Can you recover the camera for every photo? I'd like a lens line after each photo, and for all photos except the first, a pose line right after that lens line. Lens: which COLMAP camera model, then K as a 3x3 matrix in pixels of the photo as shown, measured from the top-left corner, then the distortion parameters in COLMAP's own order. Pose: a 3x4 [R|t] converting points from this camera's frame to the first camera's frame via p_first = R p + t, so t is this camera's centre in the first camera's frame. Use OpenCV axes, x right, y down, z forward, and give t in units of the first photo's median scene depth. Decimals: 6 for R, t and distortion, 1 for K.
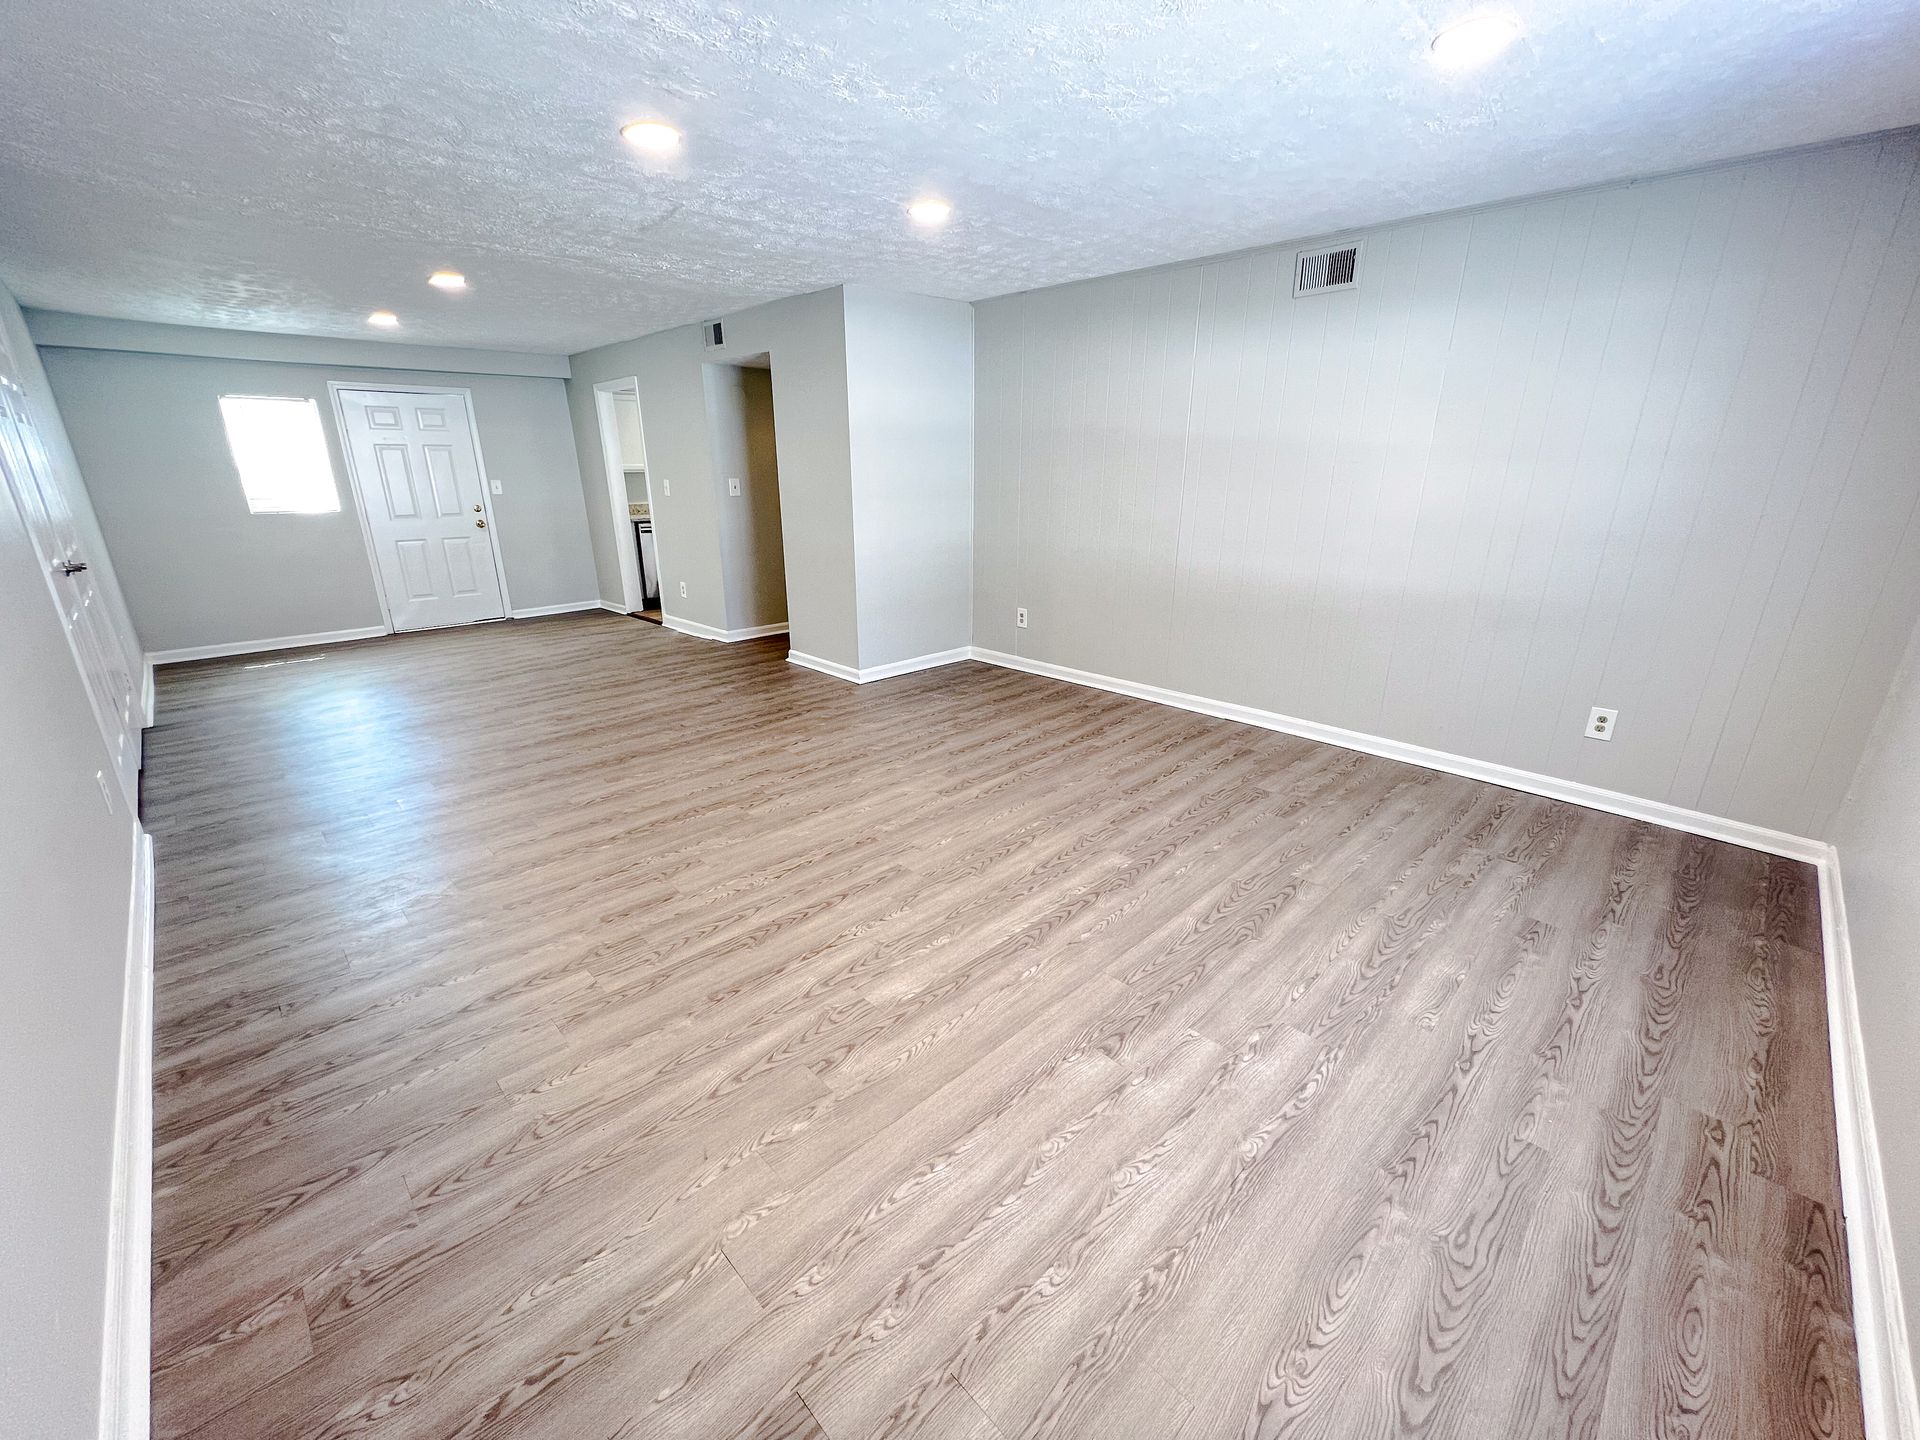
lens RADIAL K [[776.8, 0, 966.4], [0, 776.8, 718.6], [0, 0, 1]] dist [-0.000847, 0.000621]
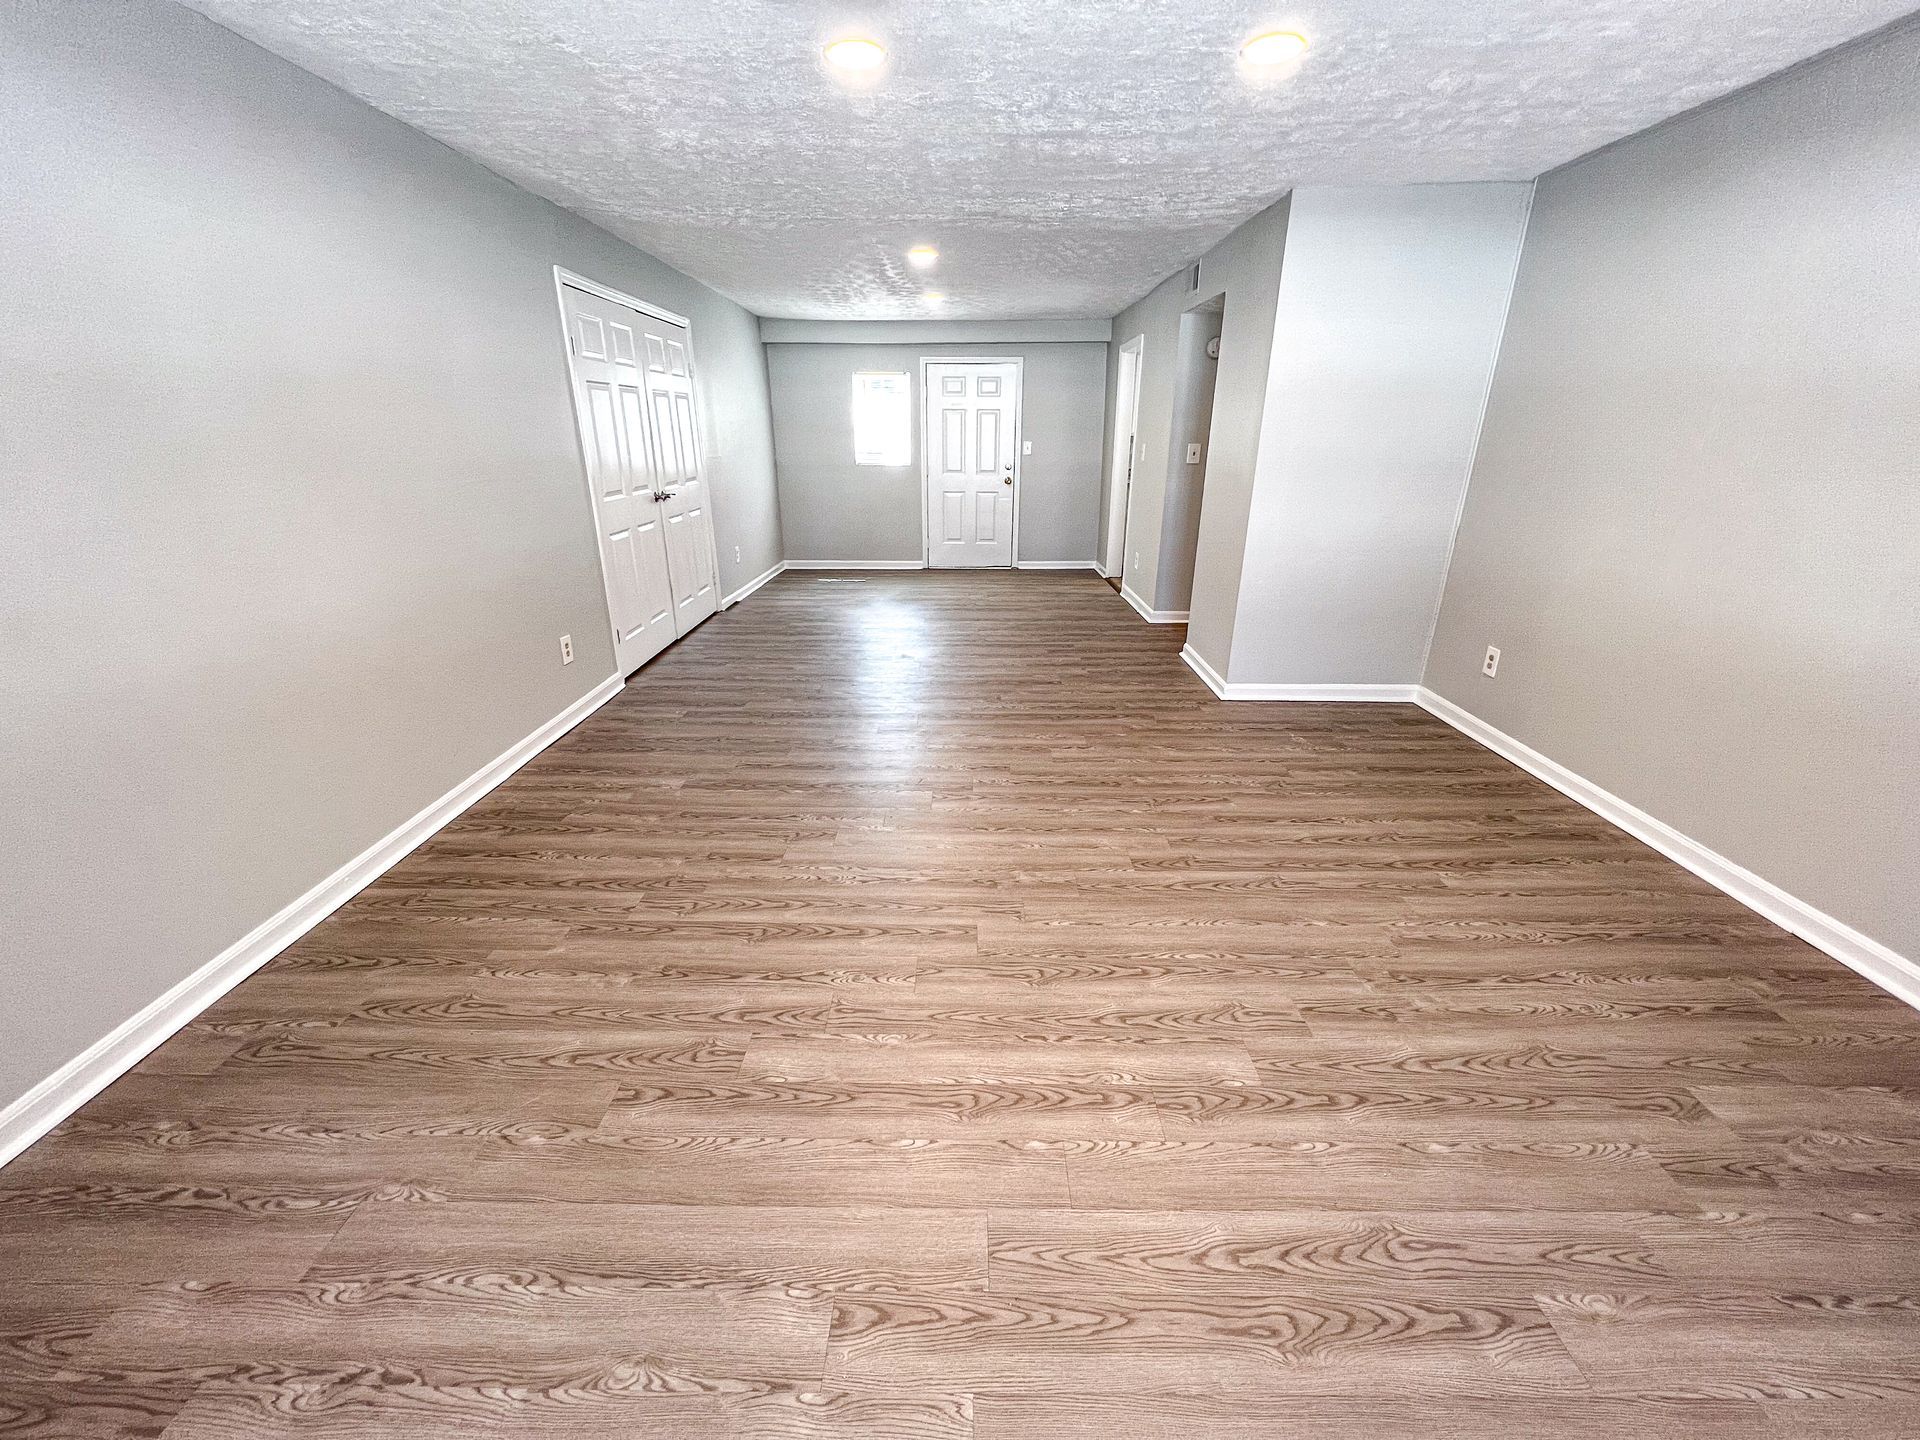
lens RADIAL K [[776.8, 0, 960.2], [0, 776.8, 719.6], [0, 0, 1]] dist [-0.000847, 0.000621]
pose [[0.705264, 0.253547, -0.662054, 0.295510], [-0.225505, 0.965588, 0.129568, -0.093675], [0.672123, 0.057917, 0.738171, 0.287989]]
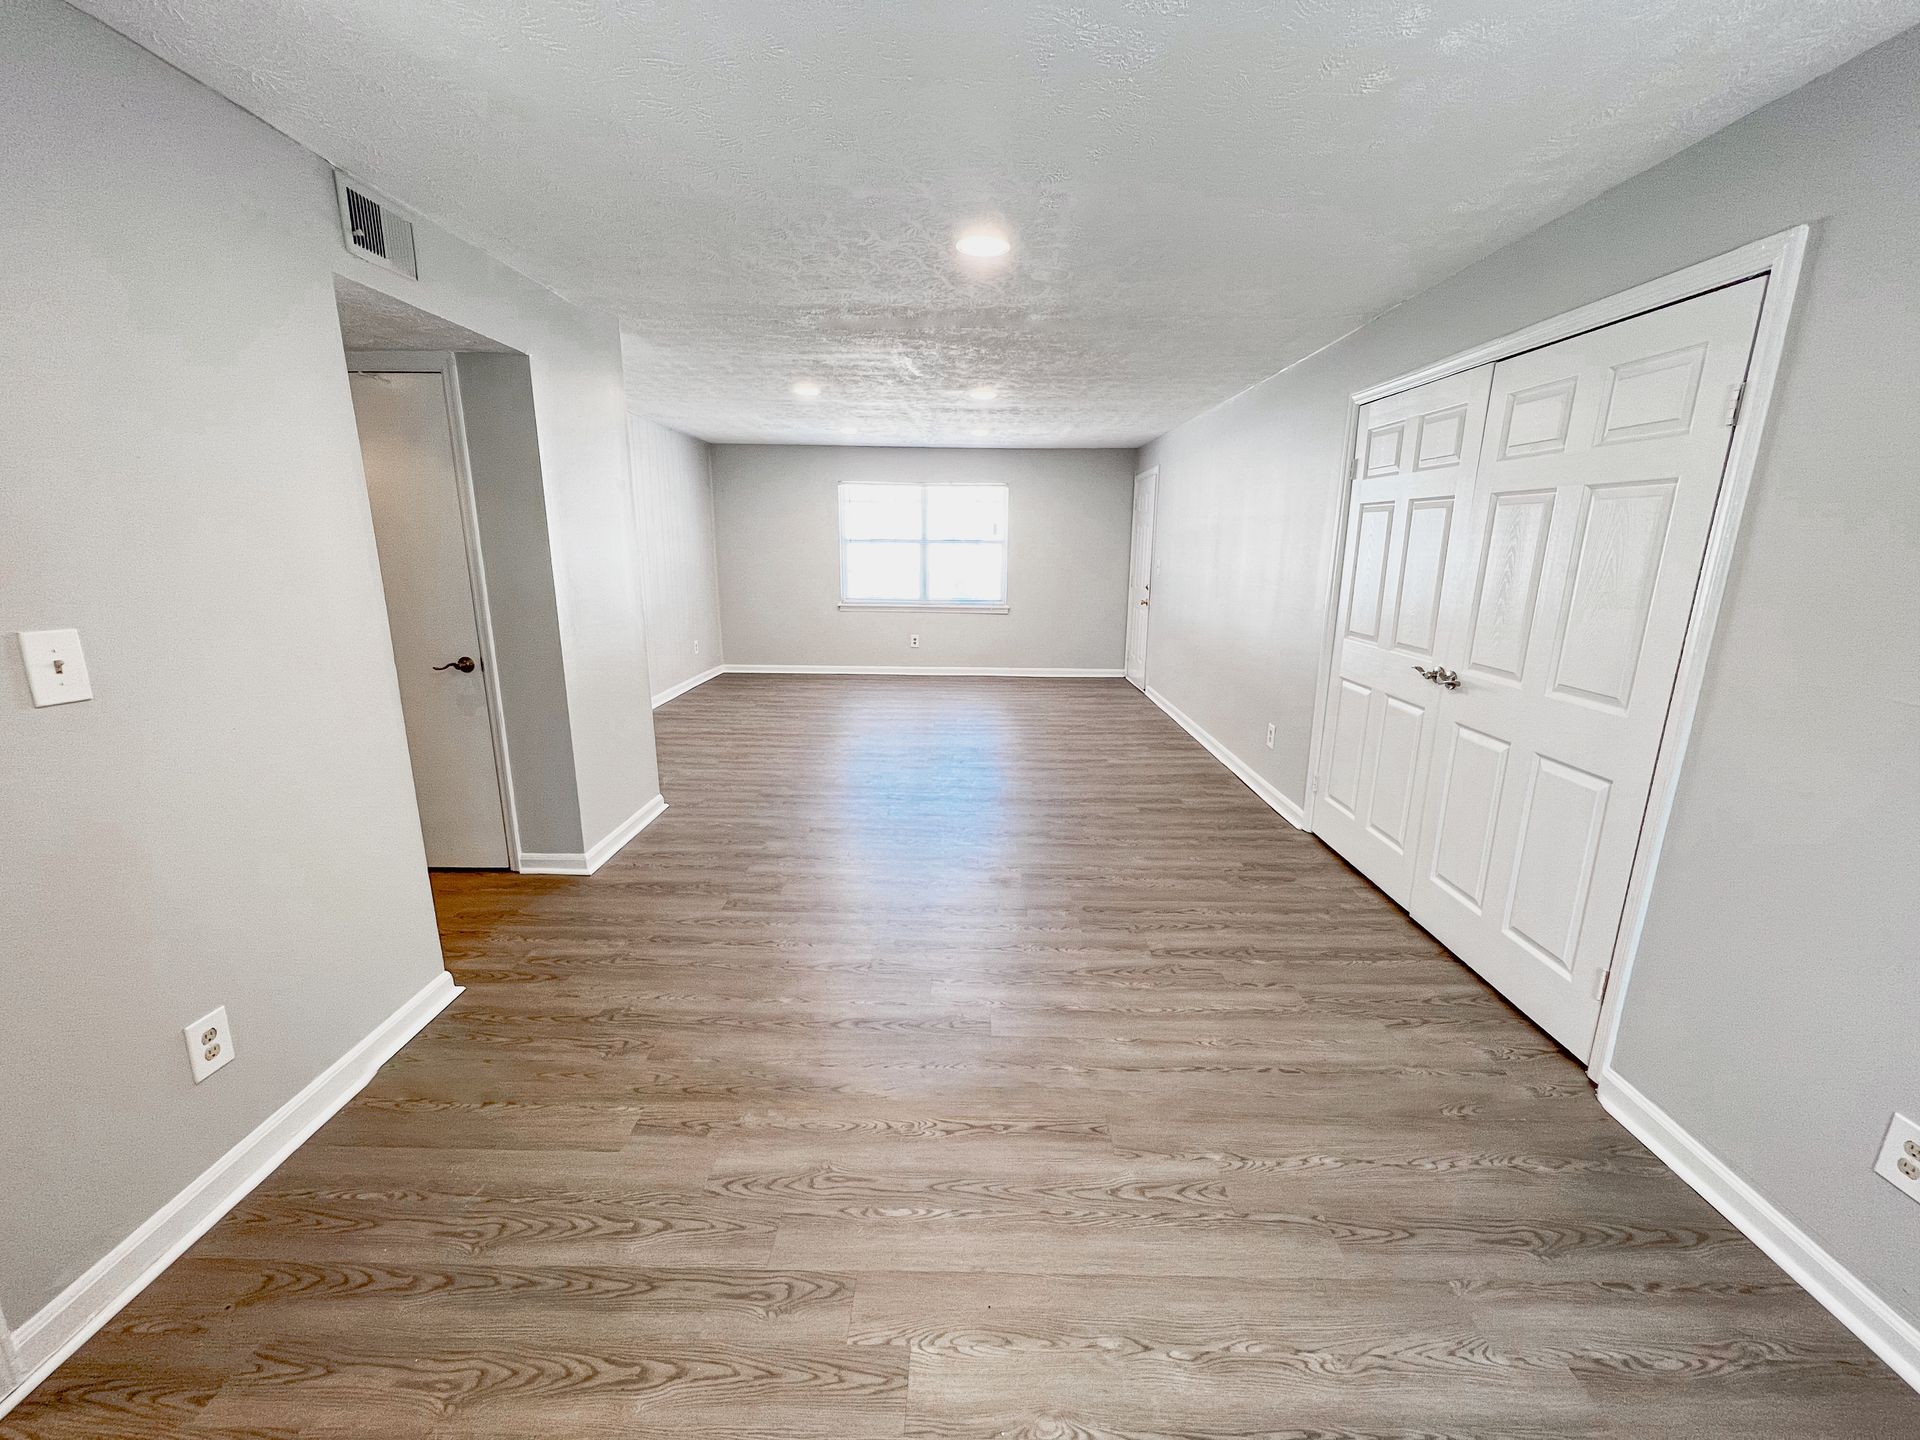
lens RADIAL K [[776.8, 0, 959.3], [0, 776.8, 722.4], [0, 0, 1]] dist [-0.000847, 0.000621]
pose [[-0.702271, -0.169971, 0.691321, -1.239606], [0.214873, 0.875185, 0.433452, -0.563512], [-0.678708, 0.452947, -0.578095, 1.676779]]
